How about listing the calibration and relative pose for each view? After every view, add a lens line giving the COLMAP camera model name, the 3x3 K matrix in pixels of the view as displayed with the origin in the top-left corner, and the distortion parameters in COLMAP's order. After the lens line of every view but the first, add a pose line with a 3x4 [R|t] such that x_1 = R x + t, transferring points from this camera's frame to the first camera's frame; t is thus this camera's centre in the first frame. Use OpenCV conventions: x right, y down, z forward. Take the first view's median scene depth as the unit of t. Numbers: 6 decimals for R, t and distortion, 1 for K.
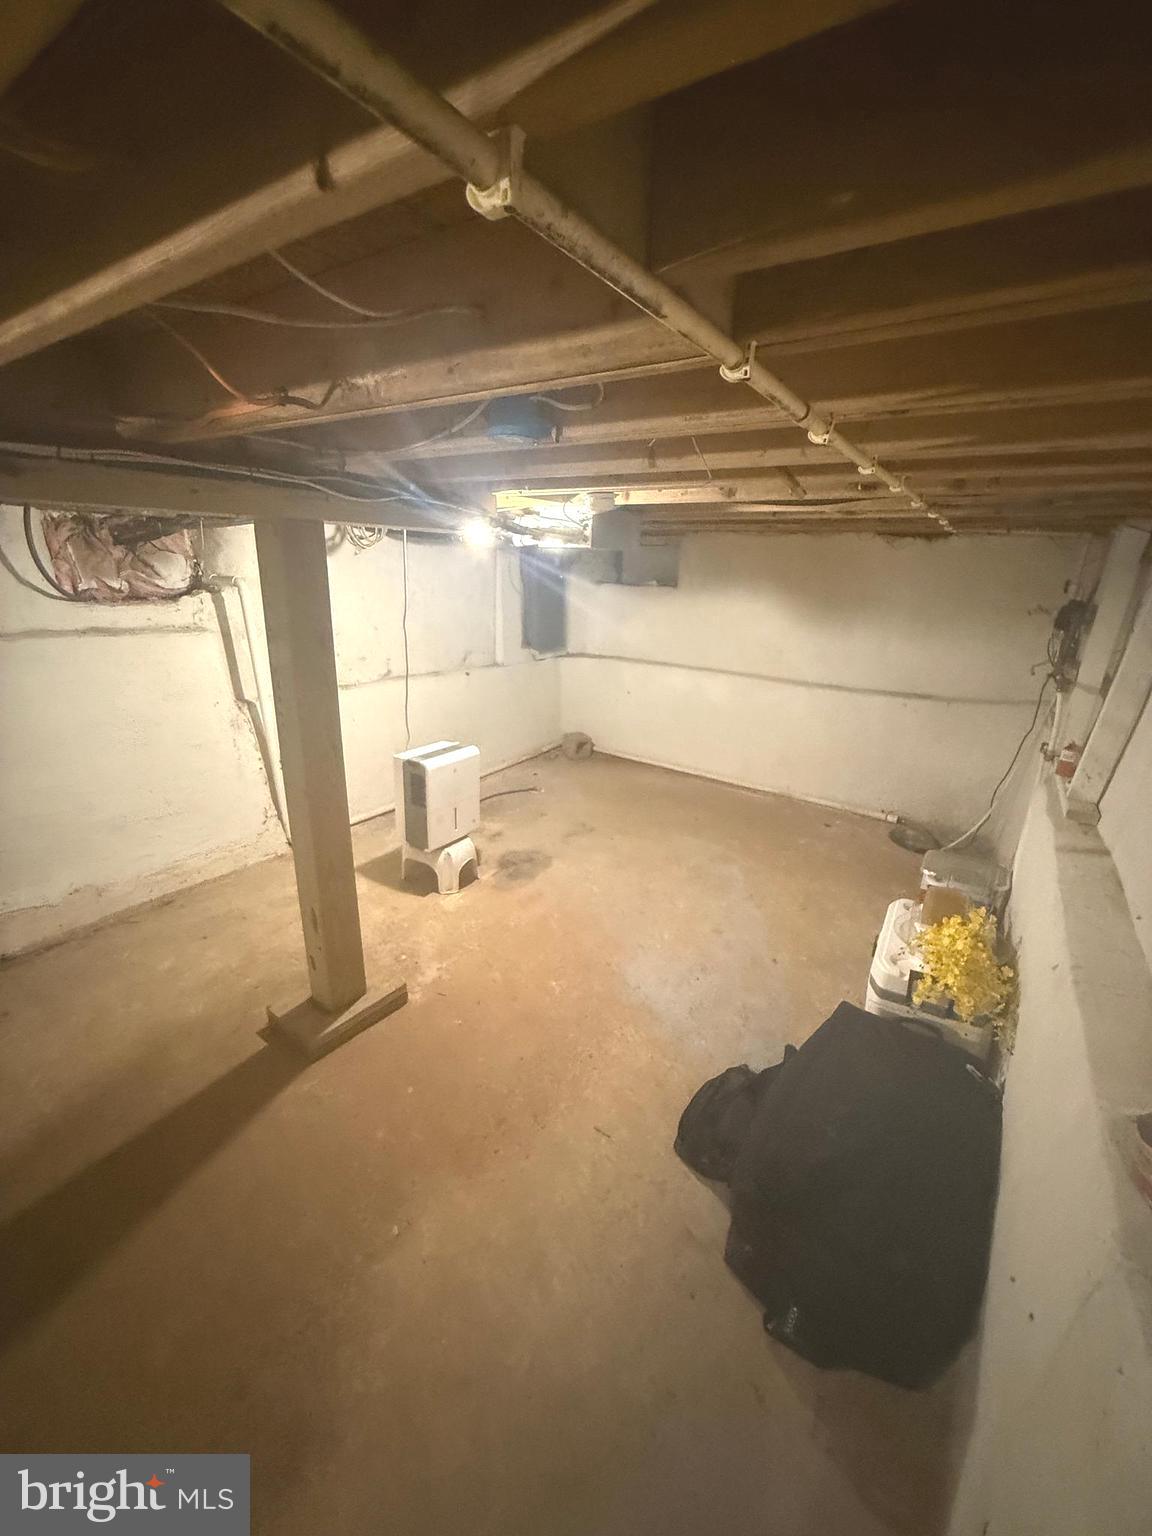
lens RADIAL K [[614.1, 0, 576.4], [0, 614.1, 764.1], [0, 0, 1]] dist [-0.000007, -0.000098]
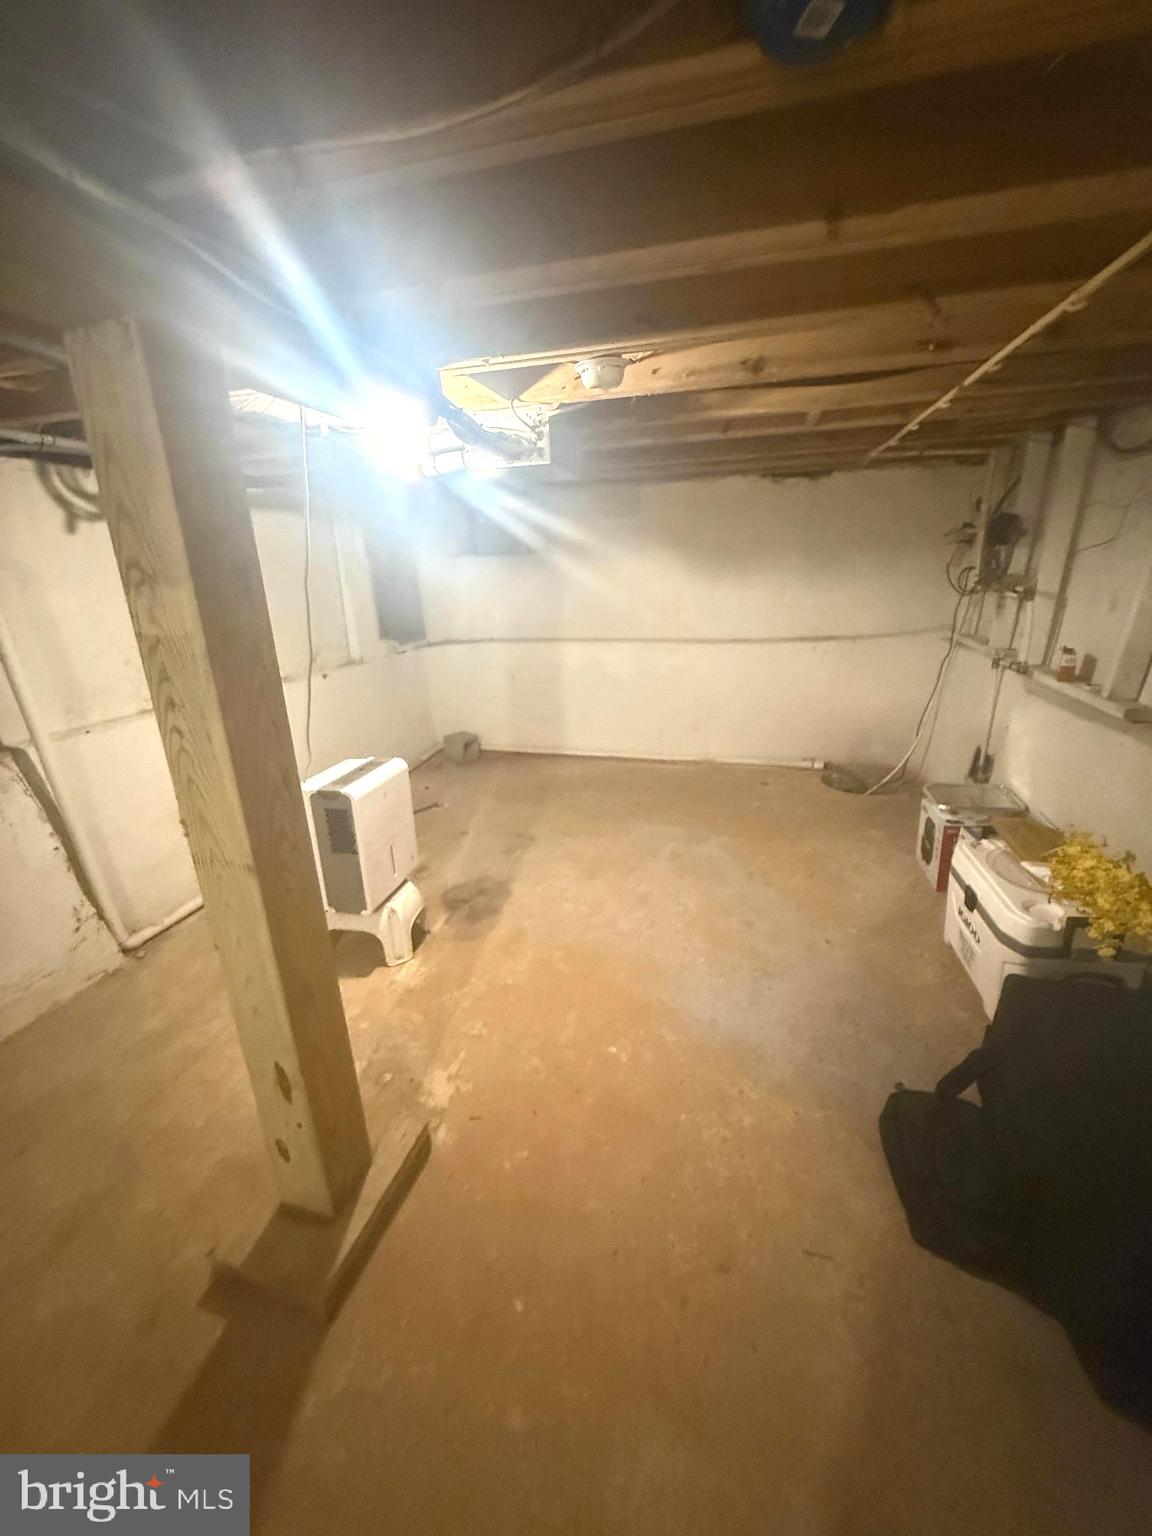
lens RADIAL K [[614.1, 0, 576.4], [0, 614.1, 764.1], [0, 0, 1]] dist [-0.000007, -0.000098]
pose [[0.939338, -0.168303, 0.298861, -0.172025], [0.167735, 0.985441, 0.027749, -0.006224], [-0.299180, 0.024063, 0.953893, 0.214264]]
